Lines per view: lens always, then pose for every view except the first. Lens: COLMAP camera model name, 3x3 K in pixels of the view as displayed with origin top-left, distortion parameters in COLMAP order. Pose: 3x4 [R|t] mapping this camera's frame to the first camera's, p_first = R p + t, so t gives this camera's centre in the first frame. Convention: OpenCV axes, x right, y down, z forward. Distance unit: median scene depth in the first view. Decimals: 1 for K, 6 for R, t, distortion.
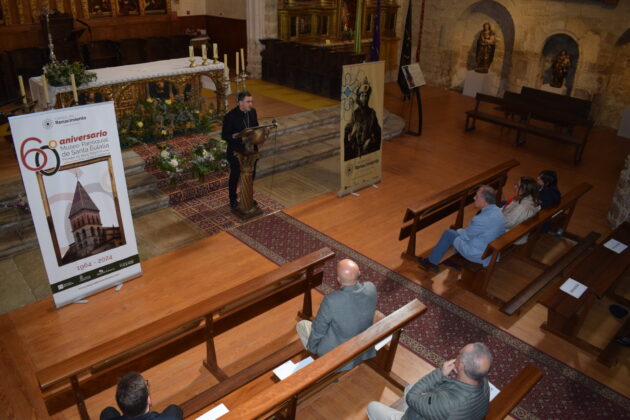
lens RADIAL K [[488.0, 0, 312.9], [0, 488.0, 213.6], [0, 0, 1]] dist [-0.092111, 0.011605]
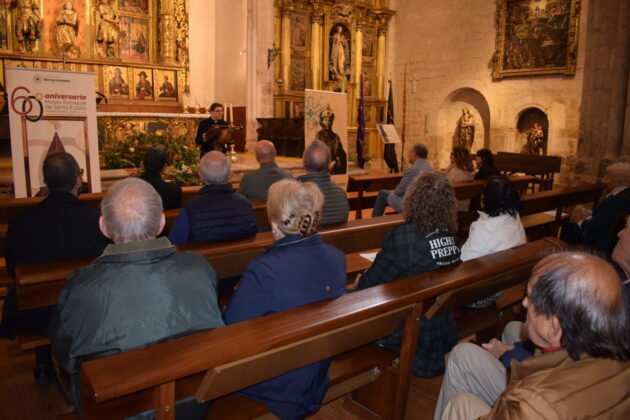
lens RADIAL K [[488.0, 0, 312.9], [0, 488.0, 212.9], [0, 0, 1]] dist [-0.092111, 0.011605]
pose [[0.998735, -0.003207, -0.050179, 0.086771], [-0.011447, 0.957257, -0.289012, 0.196484], [0.048961, 0.289221, 0.956009, -0.013917]]
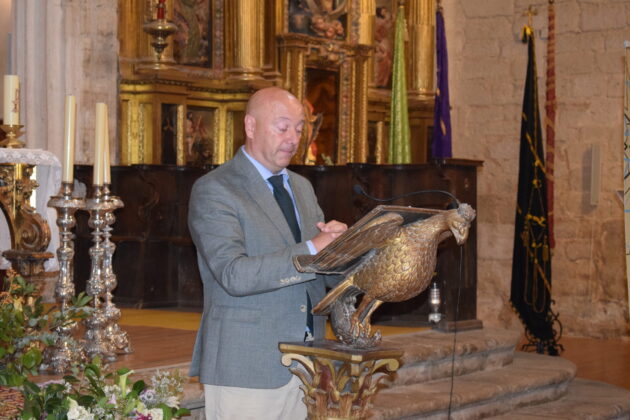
lens RADIAL K [[1430.2, 0, 314.5], [0, 1430.2, 211.2], [0, 0, 1]] dist [0.058721, 0.000000]
pose [[0.976269, -0.020186, 0.215618, -0.170141], [0.111868, 0.899526, -0.422301, 0.052800], [-0.185429, 0.436400, 0.880438, 0.245673]]
